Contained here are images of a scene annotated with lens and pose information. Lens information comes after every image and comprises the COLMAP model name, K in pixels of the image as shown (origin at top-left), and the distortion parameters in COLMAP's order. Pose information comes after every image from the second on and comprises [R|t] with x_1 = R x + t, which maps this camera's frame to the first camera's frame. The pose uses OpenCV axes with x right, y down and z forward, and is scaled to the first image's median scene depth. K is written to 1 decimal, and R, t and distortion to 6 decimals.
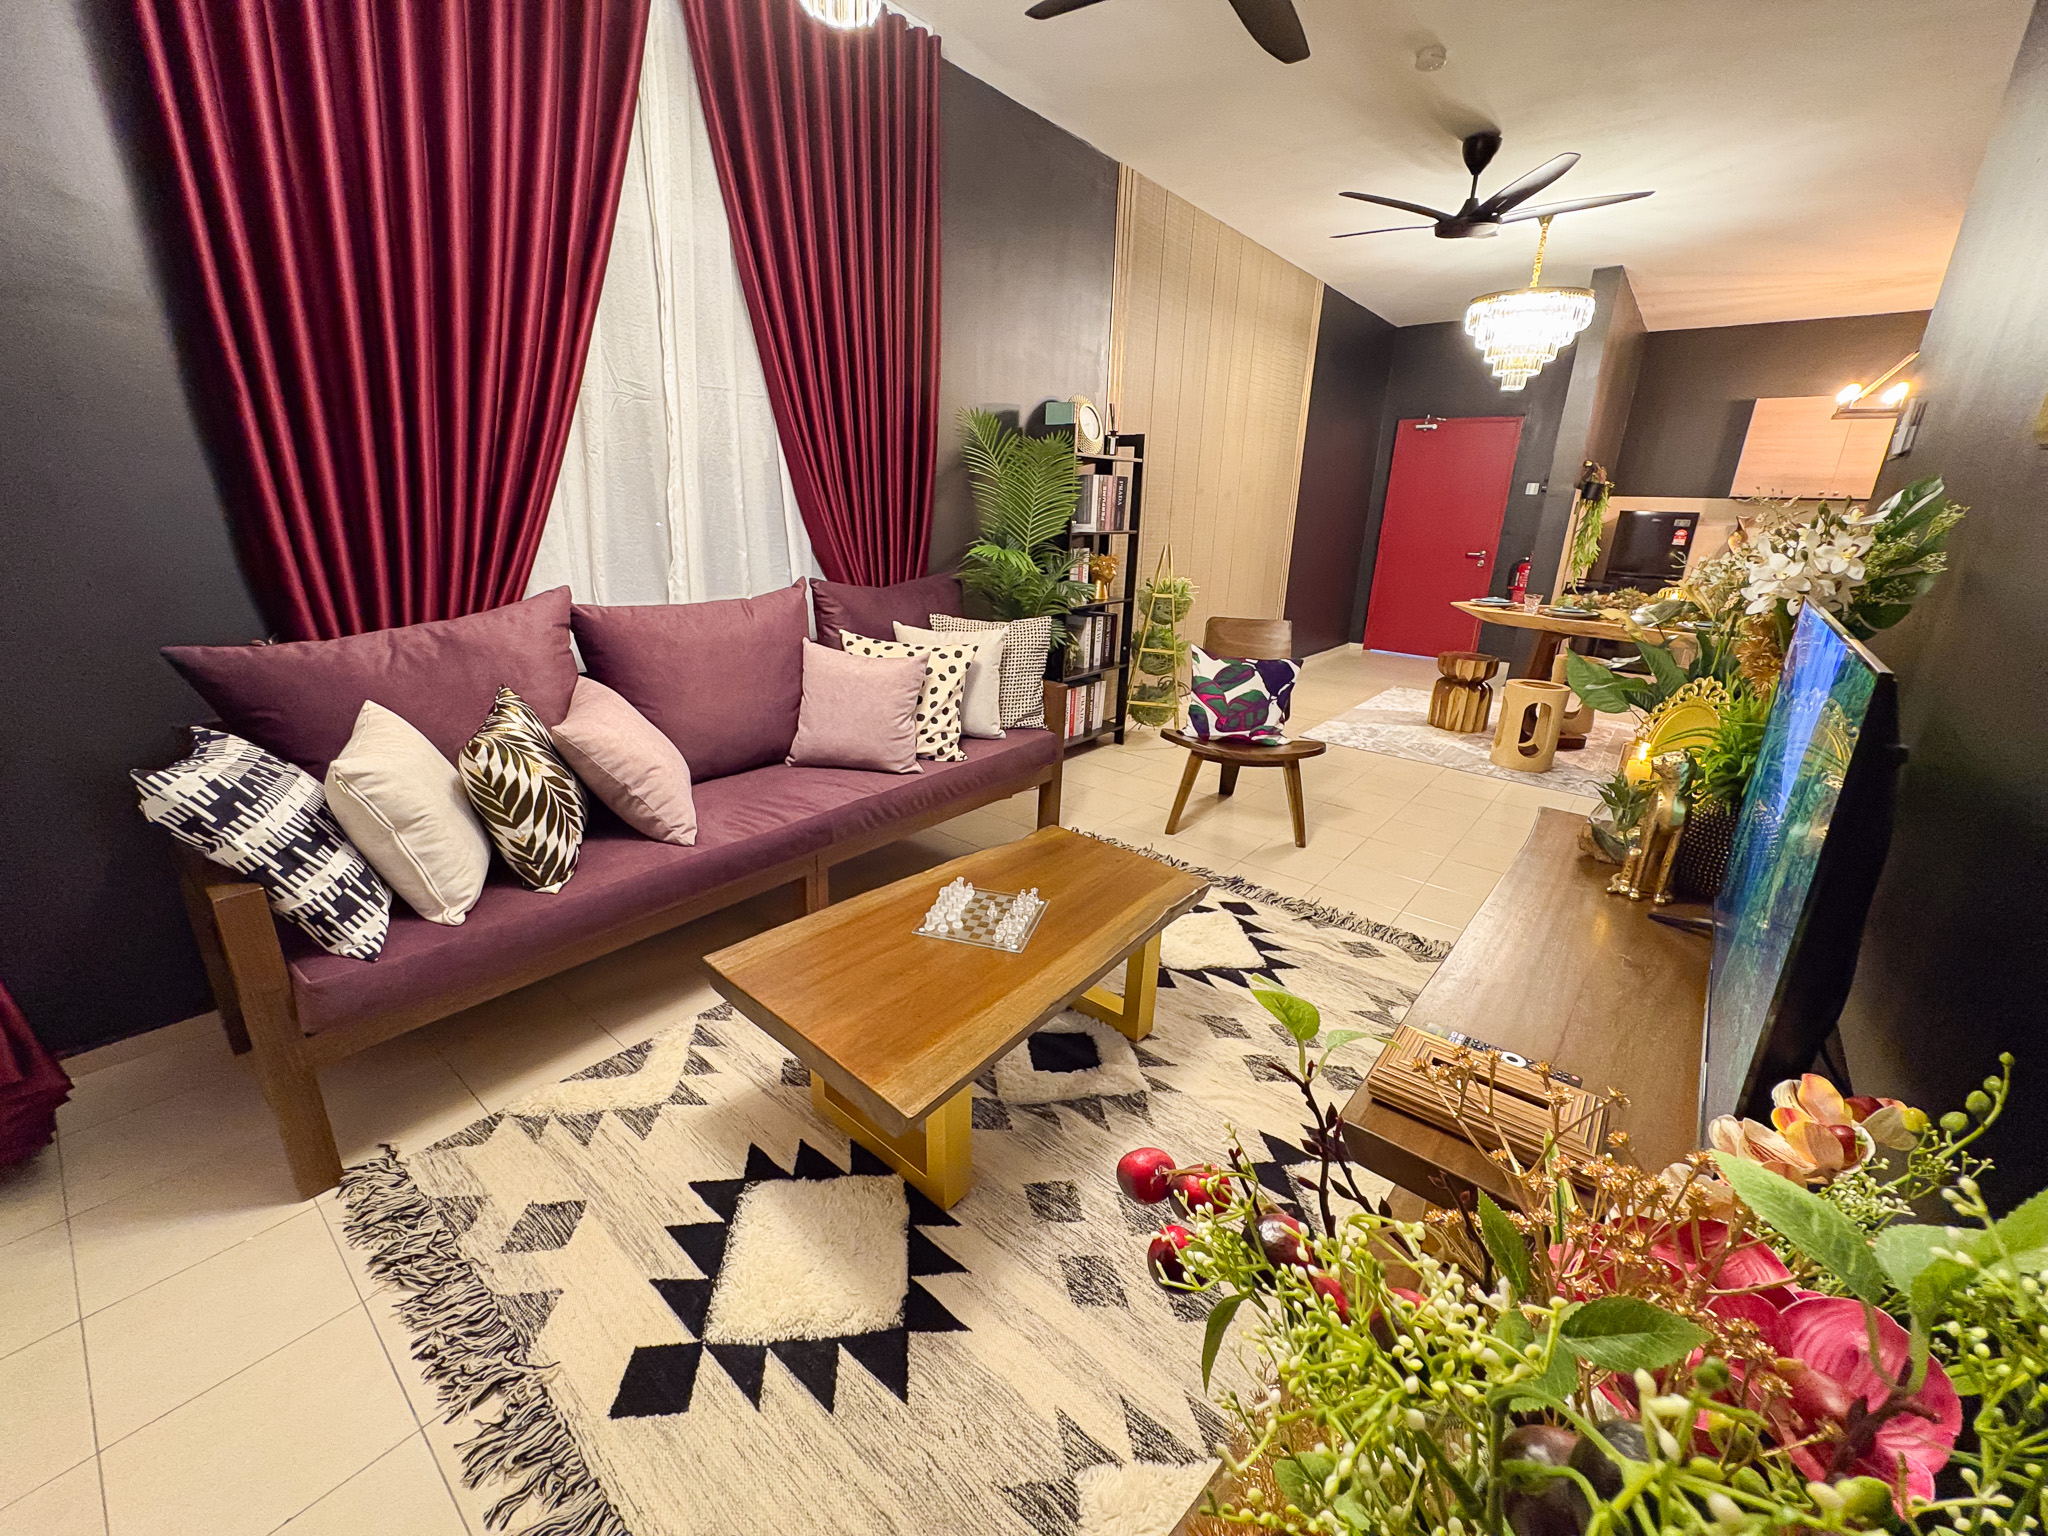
lens RADIAL K [[821.7, 0, 1006.5], [0, 821.7, 765.6], [0, 0, 1]] dist [-0.001138, -0.000279]
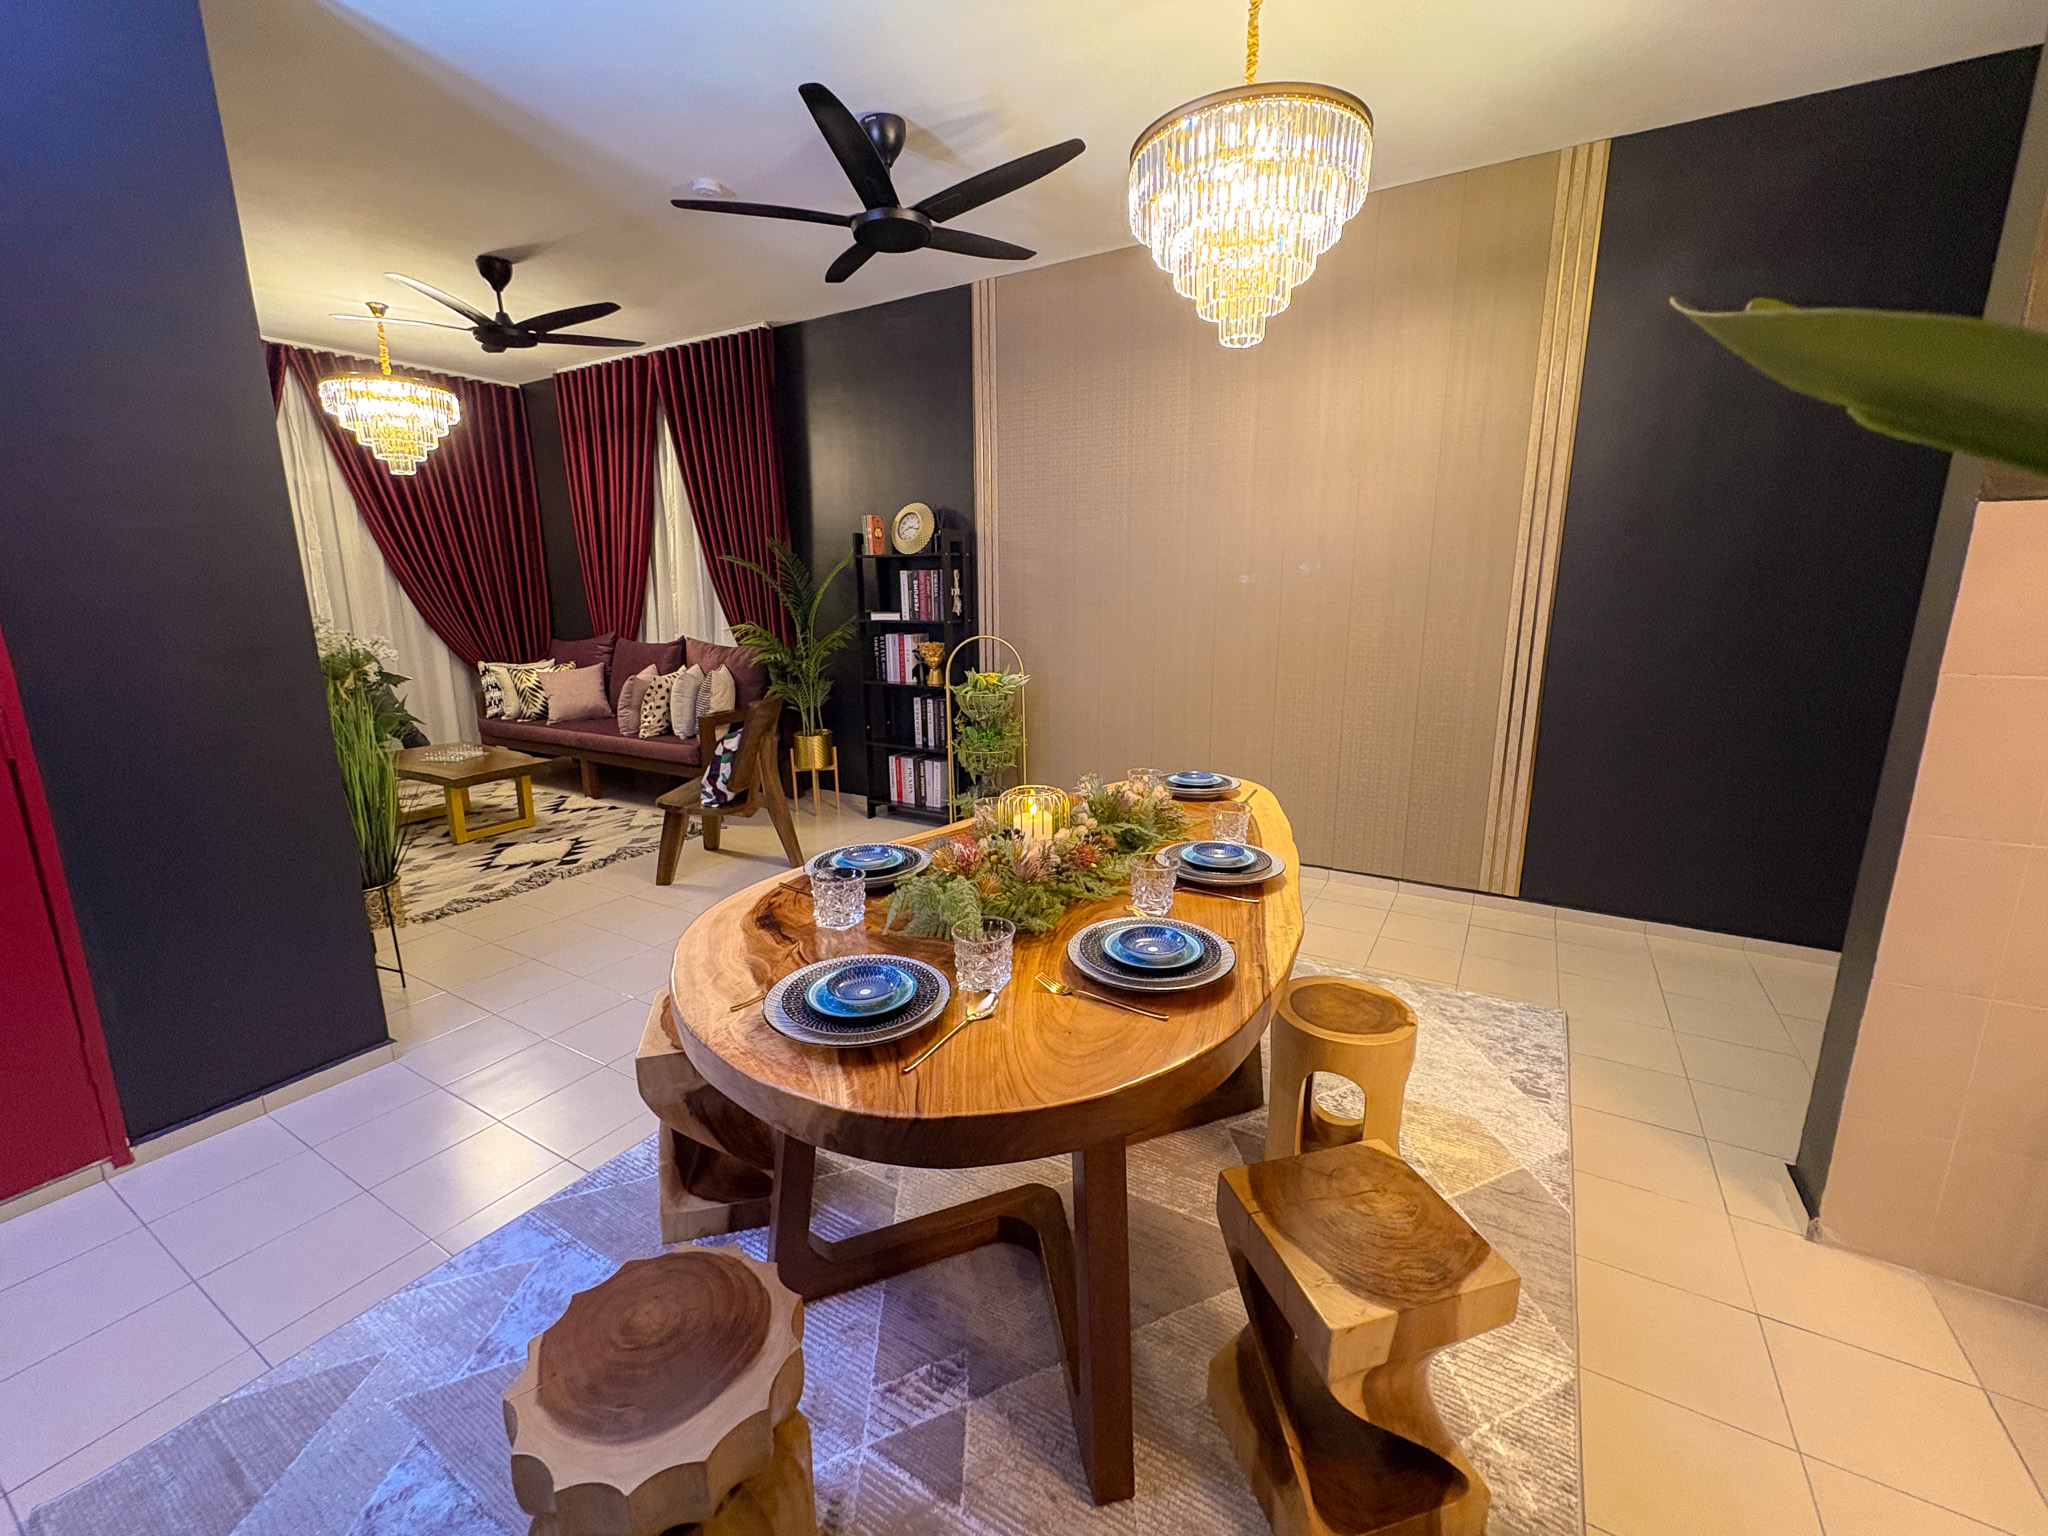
lens RADIAL K [[821.7, 0, 1013.2], [0, 821.7, 766.6], [0, 0, 1]] dist [-0.001138, -0.000279]
pose [[0.154974, 0.173279, -0.972603, 1.897802], [-0.297966, 0.946849, 0.121212, -0.421373], [0.941912, 0.271018, 0.198368, 1.490727]]
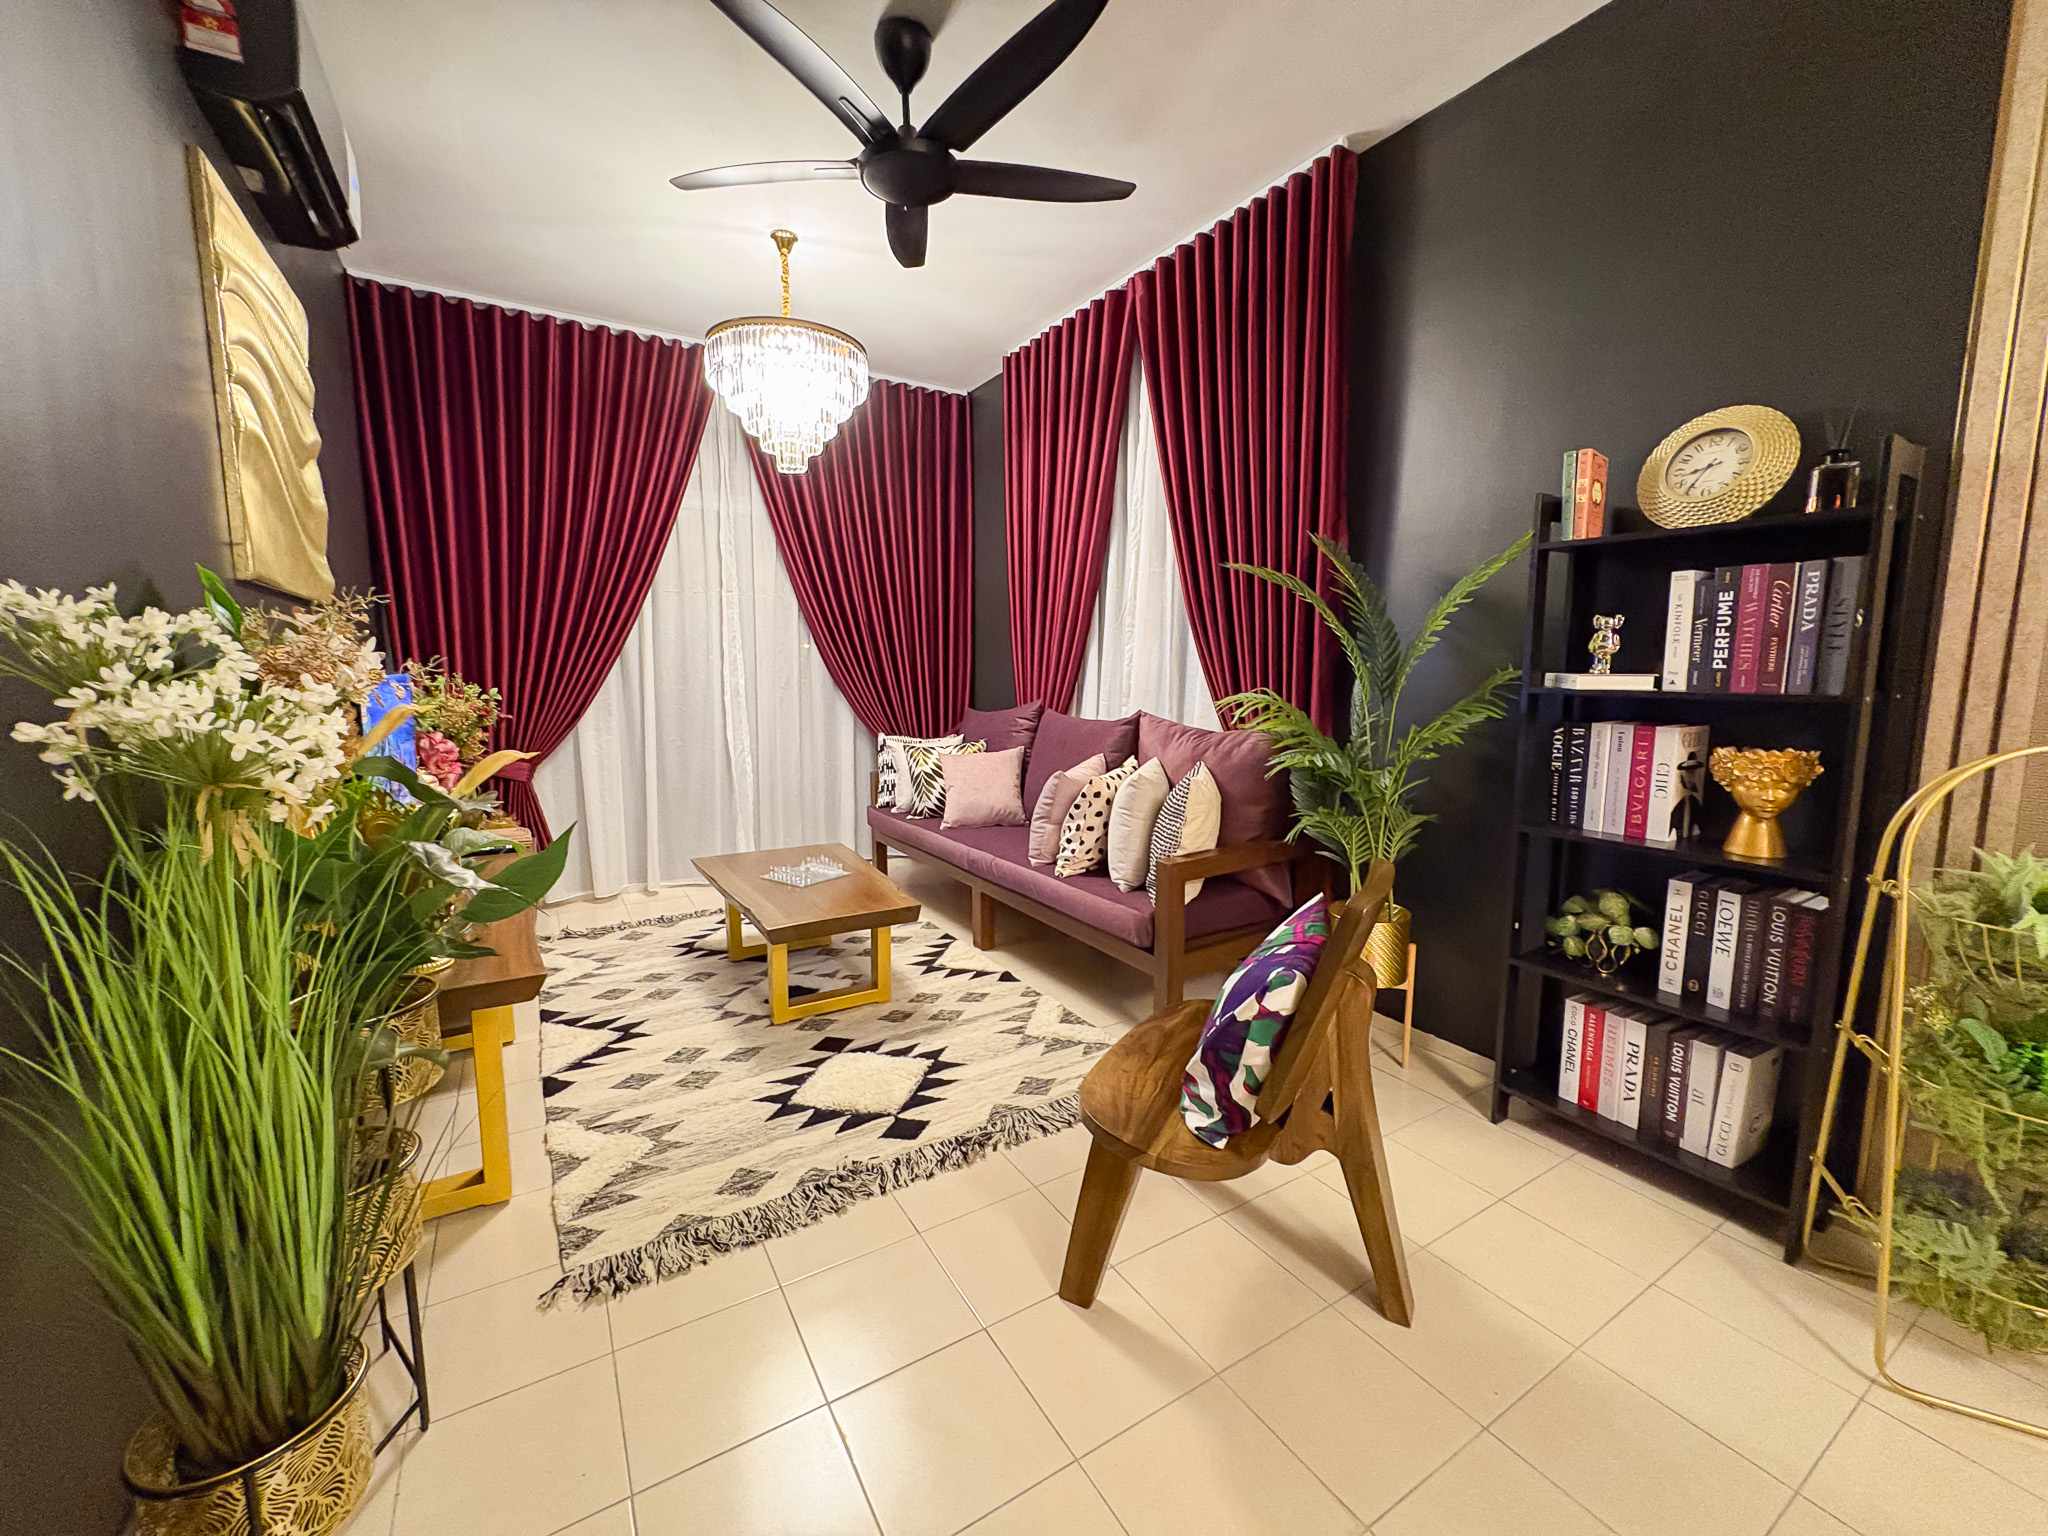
lens RADIAL K [[821.7, 0, 1025.7], [0, 821.7, 766.2], [0, 0, 1]] dist [-0.001138, -0.000279]
pose [[-0.318127, 0.079593, -0.944701, 0.997729], [-0.310711, 0.932680, 0.183212, -0.335427], [0.895686, 0.351814, -0.271980, 1.259100]]
